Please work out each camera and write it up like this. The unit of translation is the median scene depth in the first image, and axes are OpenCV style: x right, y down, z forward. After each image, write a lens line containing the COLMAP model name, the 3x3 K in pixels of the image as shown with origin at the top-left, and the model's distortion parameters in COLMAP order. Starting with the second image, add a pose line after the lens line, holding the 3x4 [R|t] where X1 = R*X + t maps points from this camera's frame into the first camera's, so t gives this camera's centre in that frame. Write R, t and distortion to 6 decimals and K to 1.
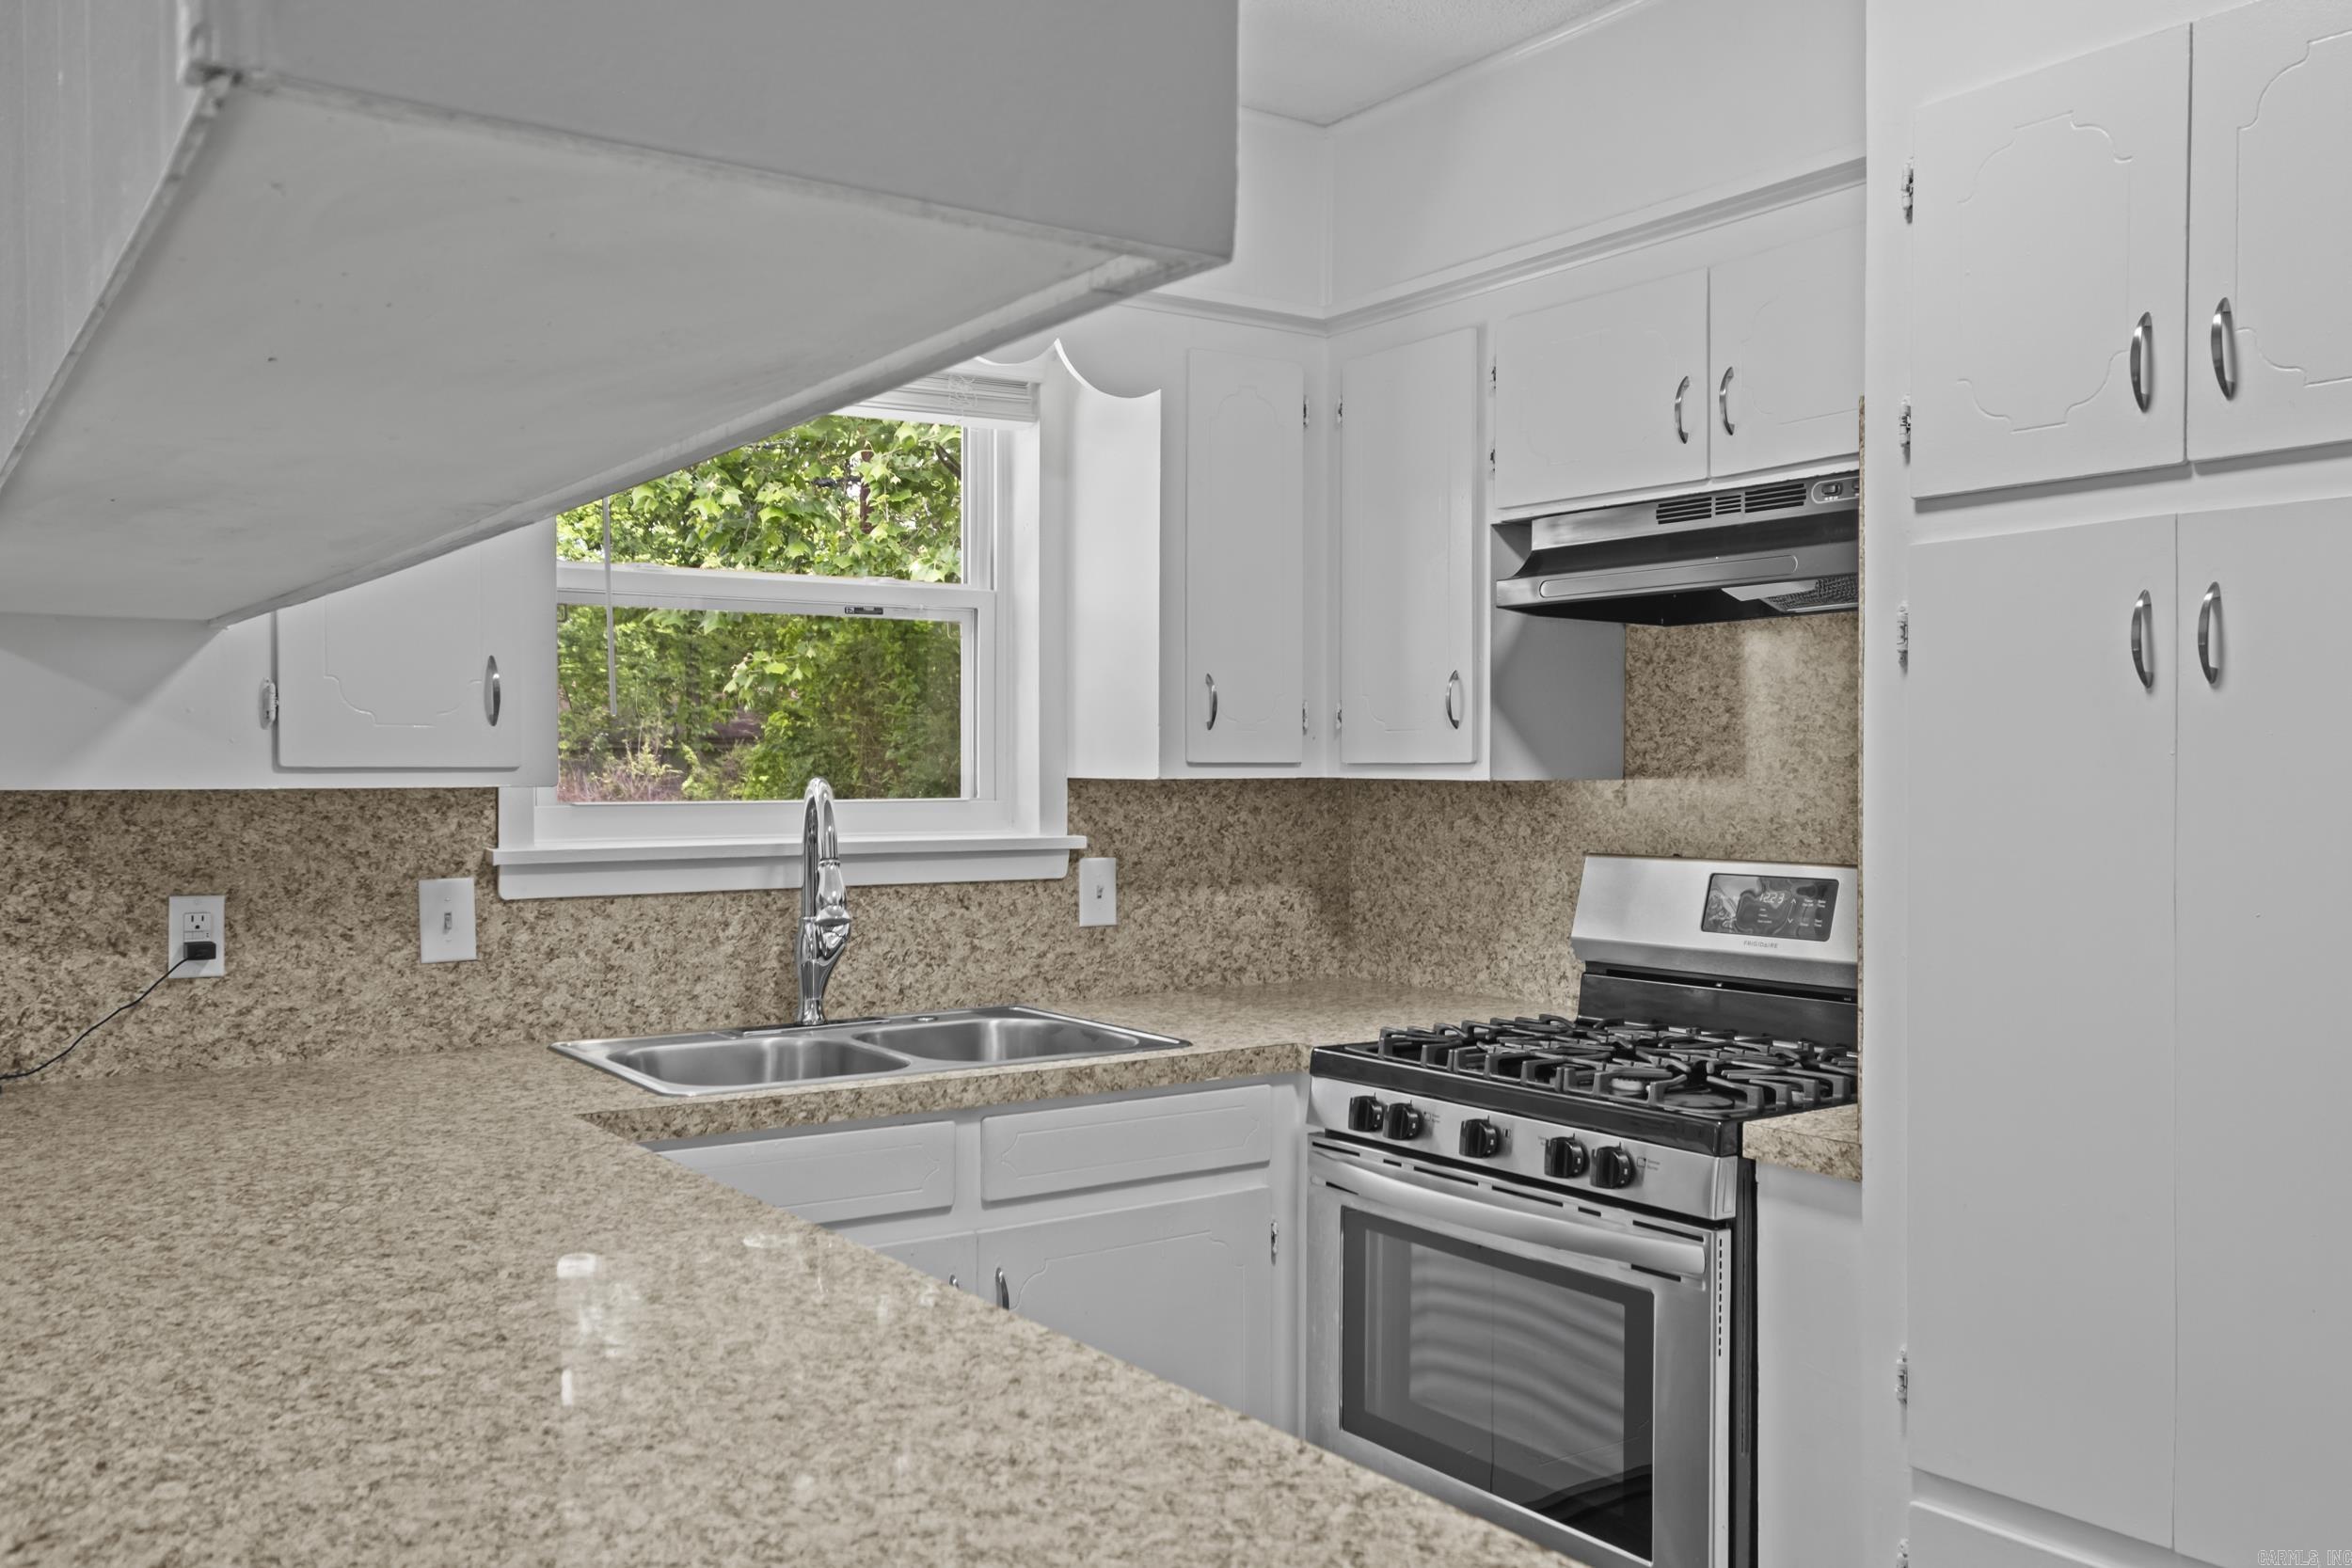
lens RADIAL K [[1936.2, 0, 1133.1], [0, 1936.2, 810.4], [0, 0, 1]] dist [0.010889, 0.024074]
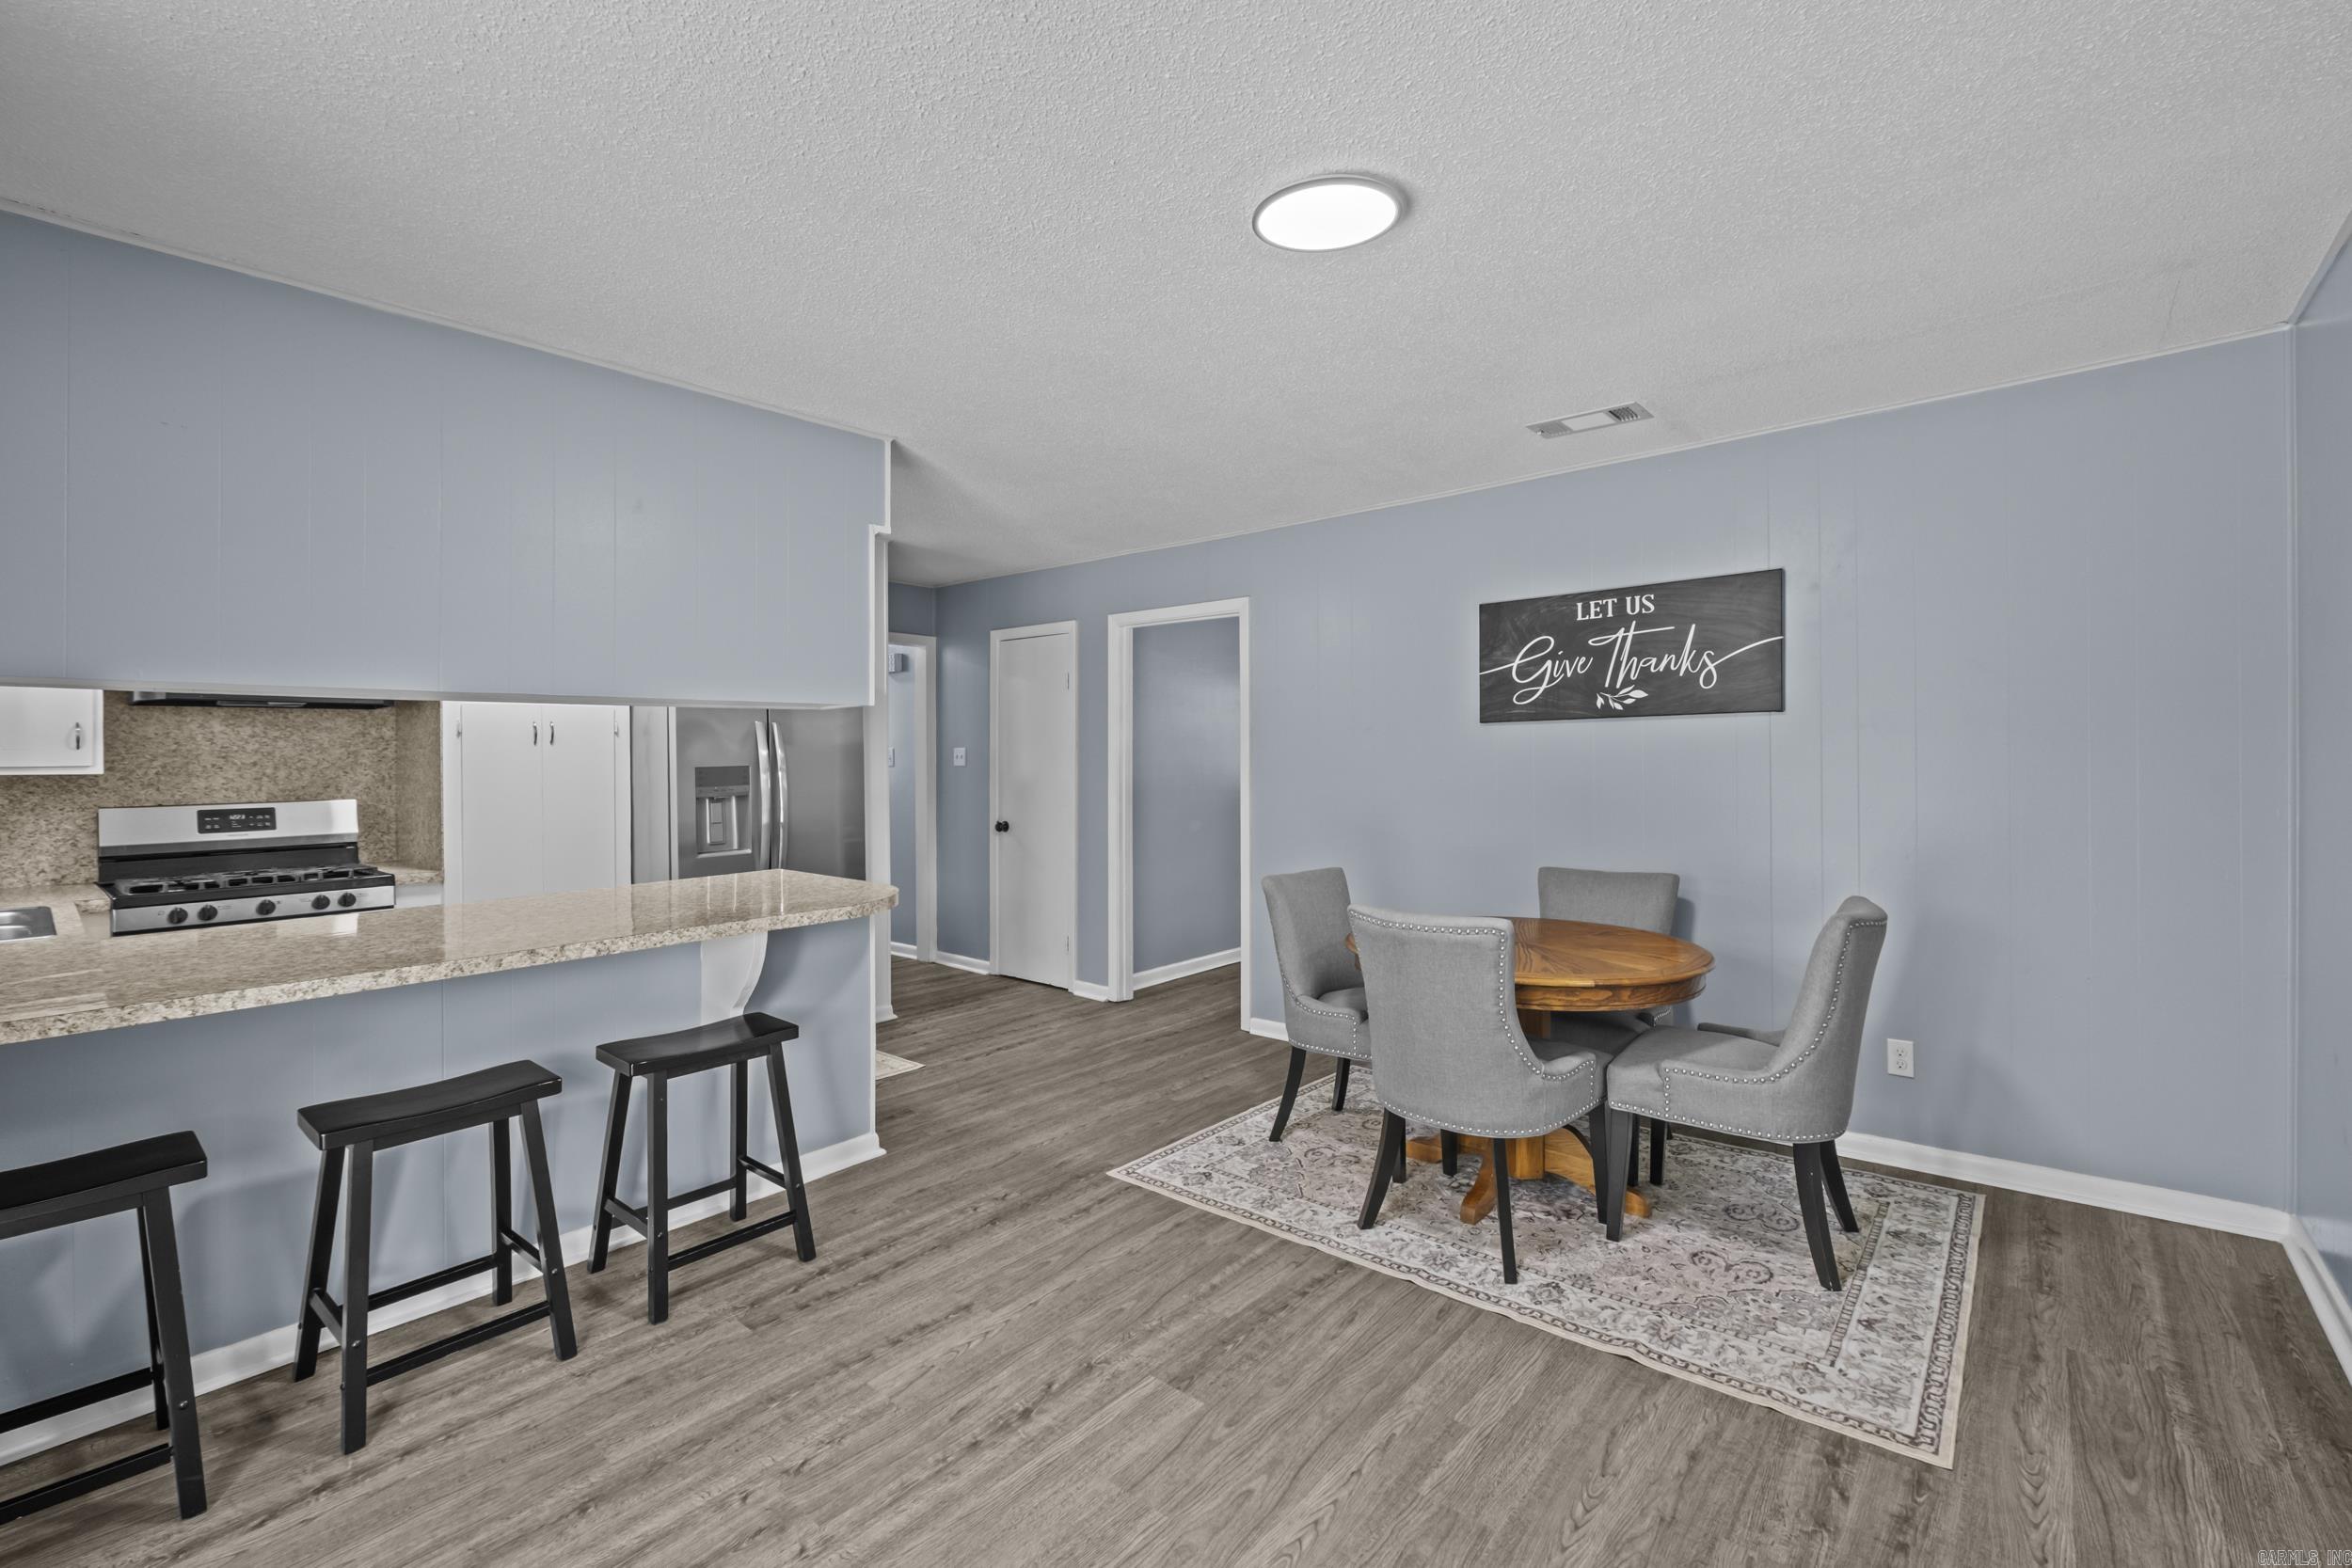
lens RADIAL K [[1026.8, 0, 1155.1], [0, 1026.8, 759.5], [0, 0, 1]] dist [-0.005972, 0.000038]
pose [[-0.259992, 0.001759, 0.965609, -1.351839], [0.031348, 0.999487, 0.006620, -0.003116], [-0.965102, 0.031991, -0.259914, 0.163035]]
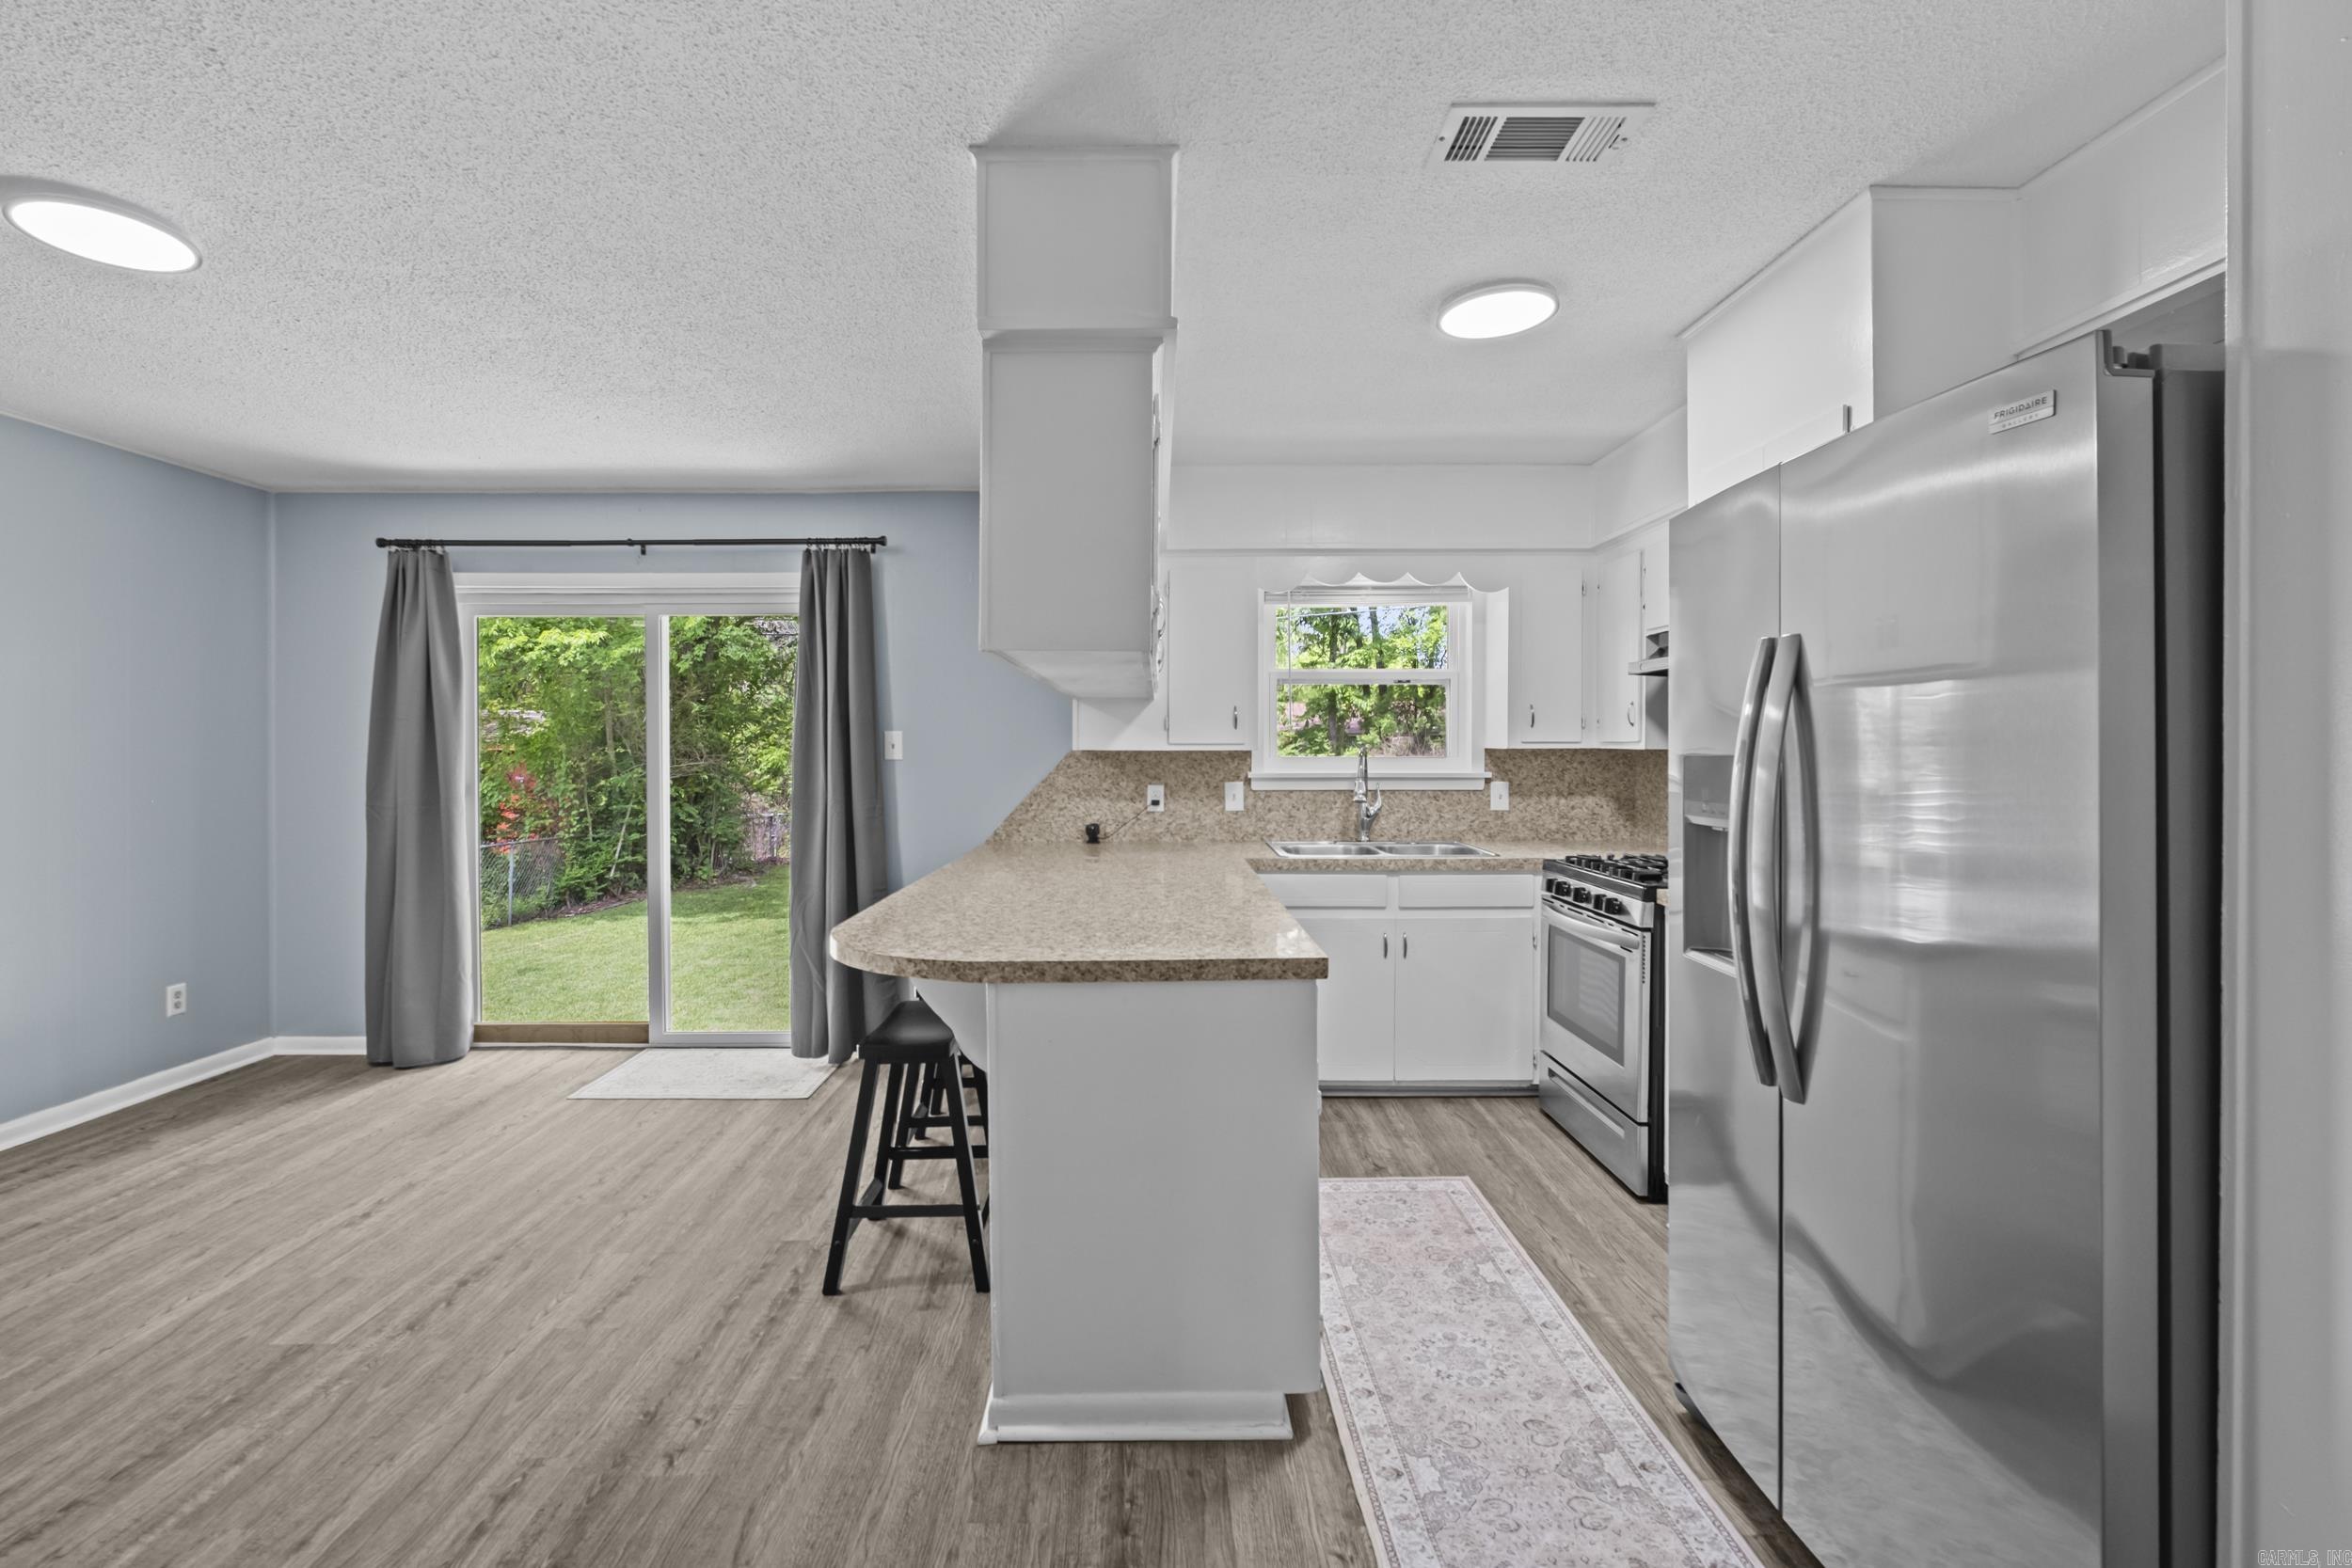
lens RADIAL K [[1026.8, 0, 1160.2], [0, 1026.8, 759.3], [0, 0, 1]] dist [-0.005972, 0.000038]
pose [[0.833357, 0.008713, -0.552667, 0.410344], [-0.012244, 0.999921, -0.002699, 0.007068], [0.552600, 0.009016, 0.833398, -0.343640]]
